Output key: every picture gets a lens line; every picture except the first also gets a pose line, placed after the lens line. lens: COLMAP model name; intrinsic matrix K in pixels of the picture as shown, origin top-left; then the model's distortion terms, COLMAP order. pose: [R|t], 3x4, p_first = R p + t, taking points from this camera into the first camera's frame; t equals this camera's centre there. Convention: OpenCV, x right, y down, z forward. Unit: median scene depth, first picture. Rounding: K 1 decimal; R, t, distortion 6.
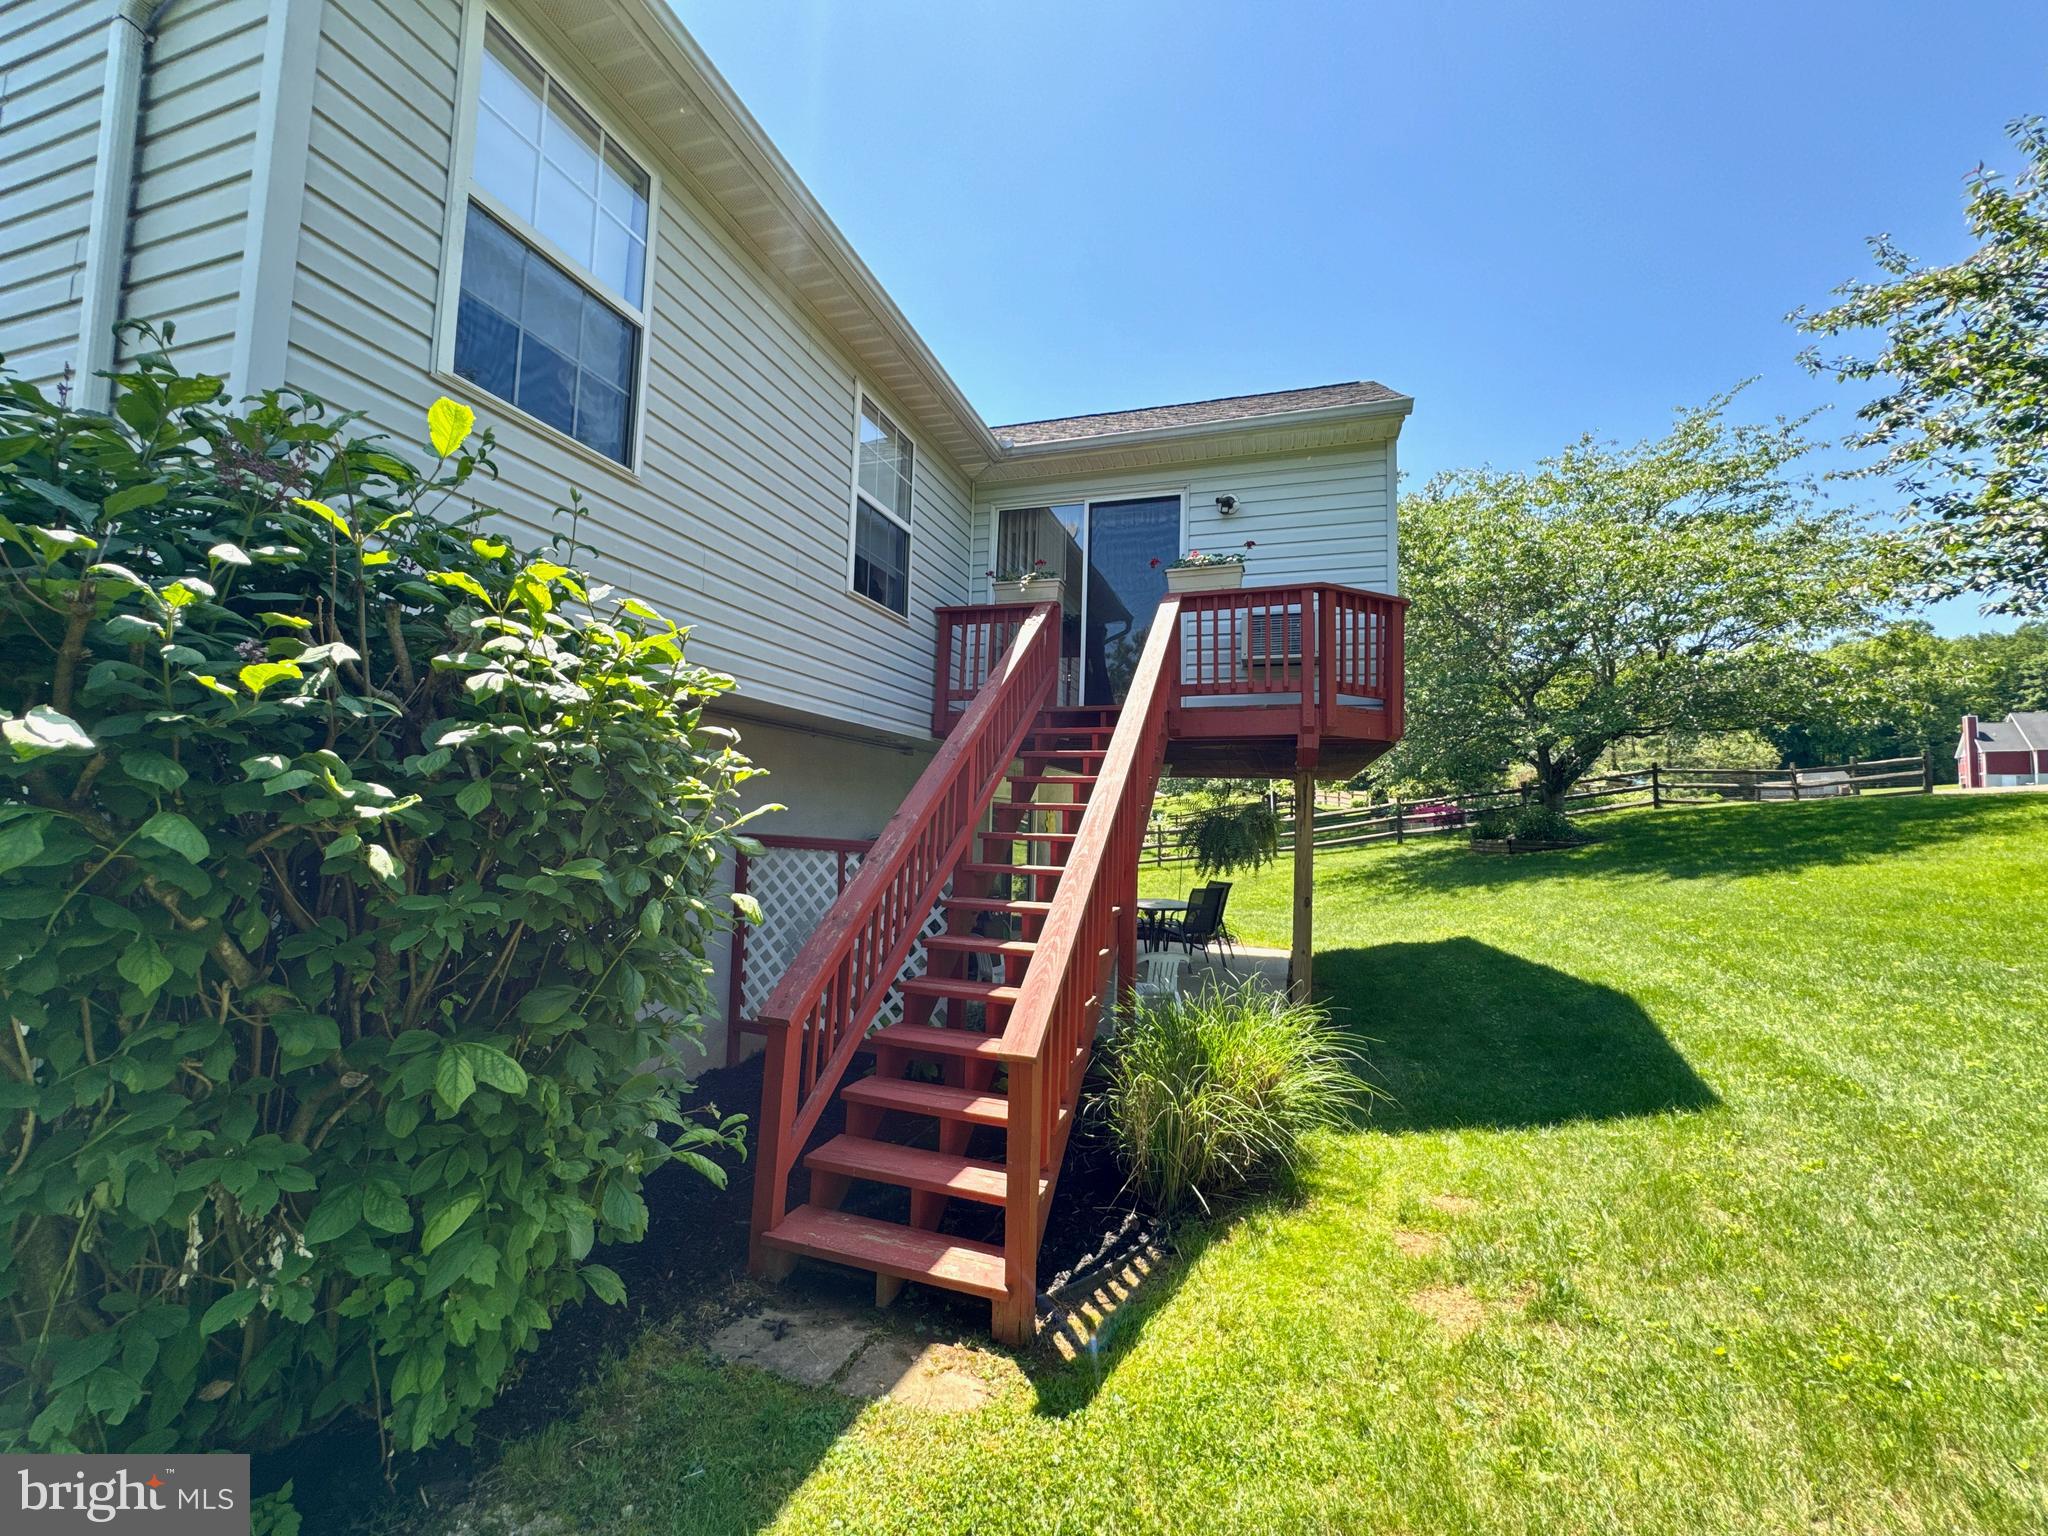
lens RADIAL K [[818.6, 0, 1019.6], [0, 818.6, 766.7], [0, 0, 1]] dist [-0.001037, 0.000086]
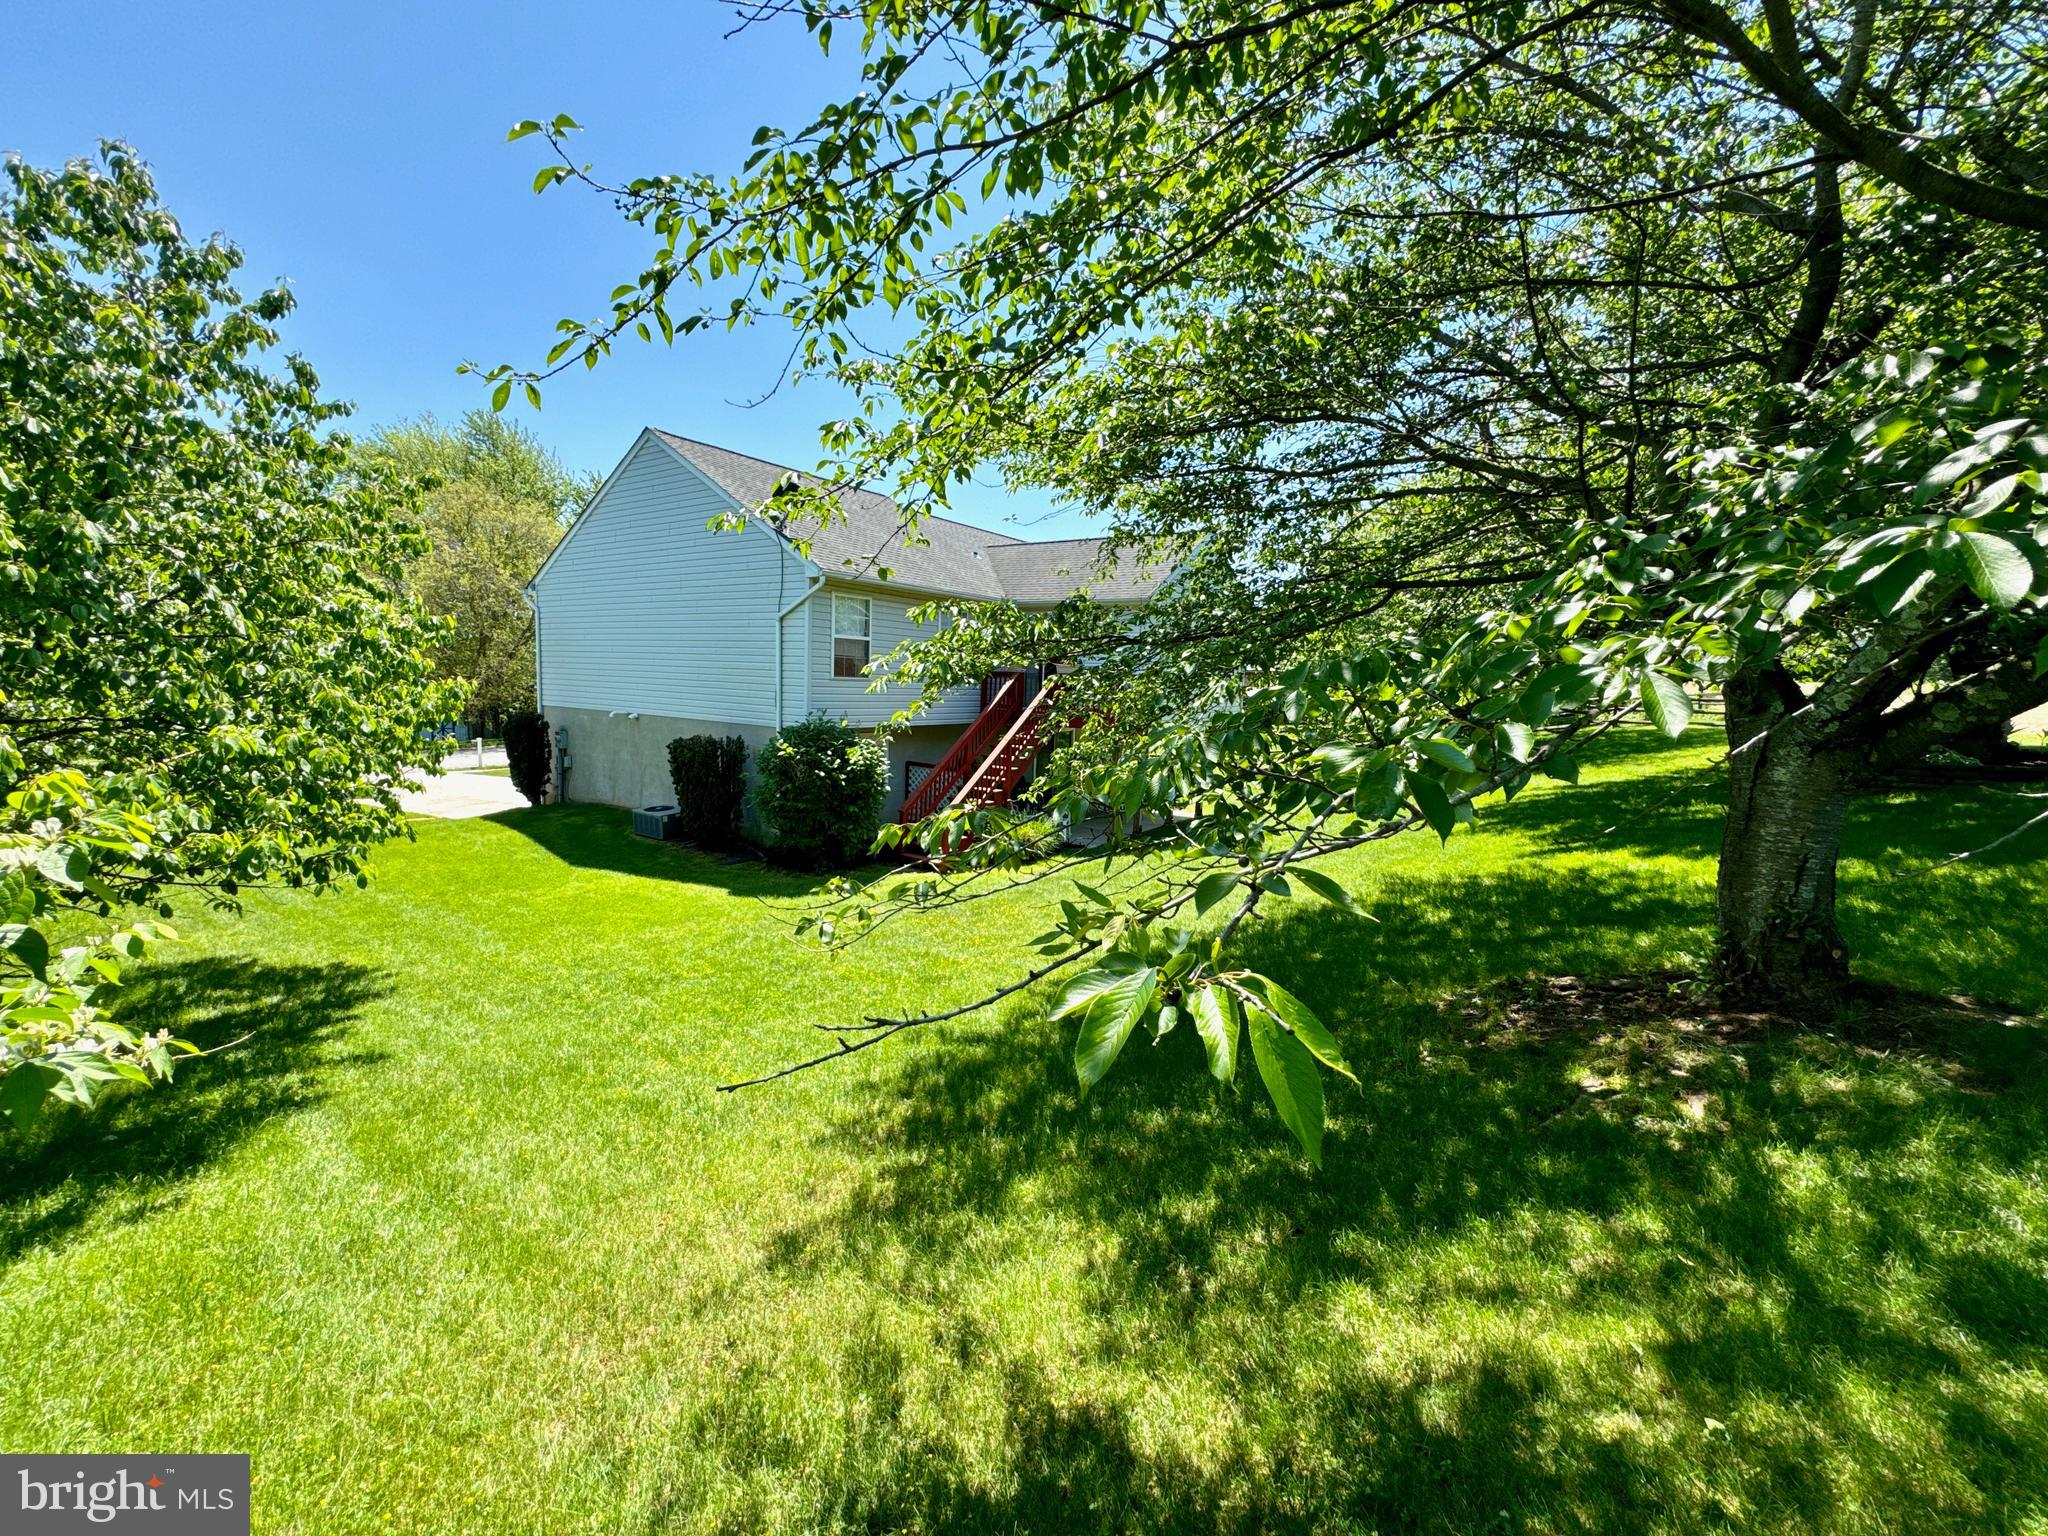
lens RADIAL K [[818.6, 0, 1024.3], [0, 818.6, 768.9], [0, 0, 1]] dist [-0.001037, 0.000086]
pose [[0.960655, 0.034192, -0.275632, 0.817130], [0.011293, 0.986764, 0.161768, -0.333171], [0.277515, -0.158516, 0.947554, -1.575628]]
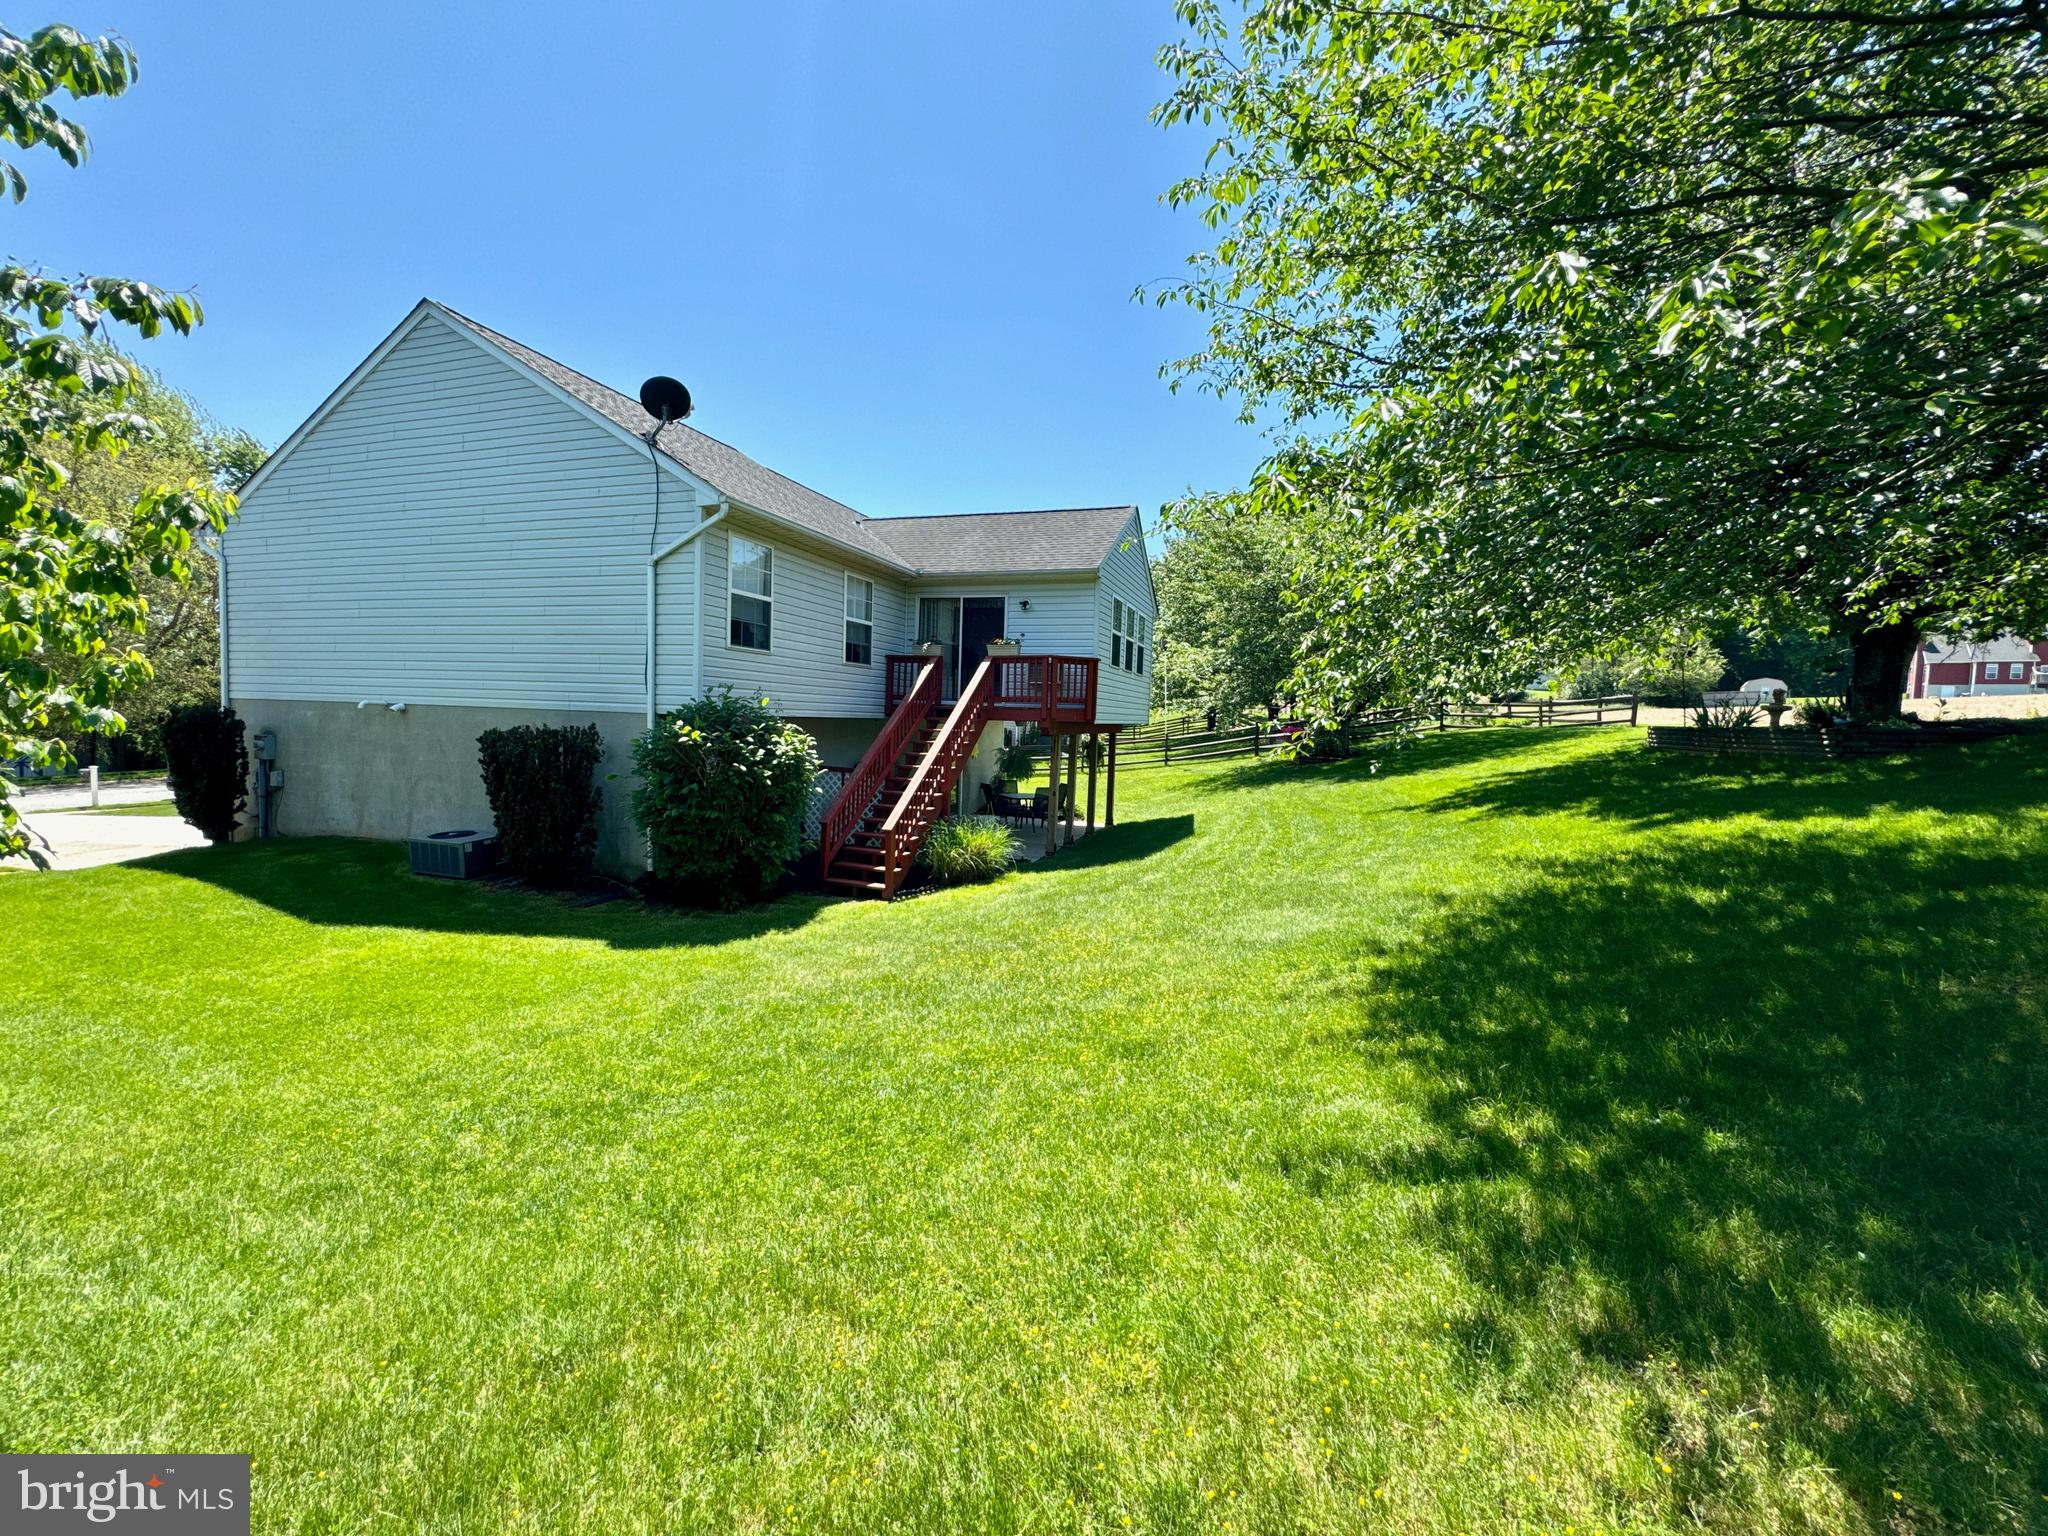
lens RADIAL K [[818.6, 0, 1024.0], [0, 818.6, 767.1], [0, 0, 1]] dist [-0.001037, 0.000086]
pose [[0.999973, 0.003549, -0.006489, 0.293920], [-0.002731, 0.992530, 0.121973, -0.182373], [0.006874, -0.121952, 0.992512, -1.234721]]
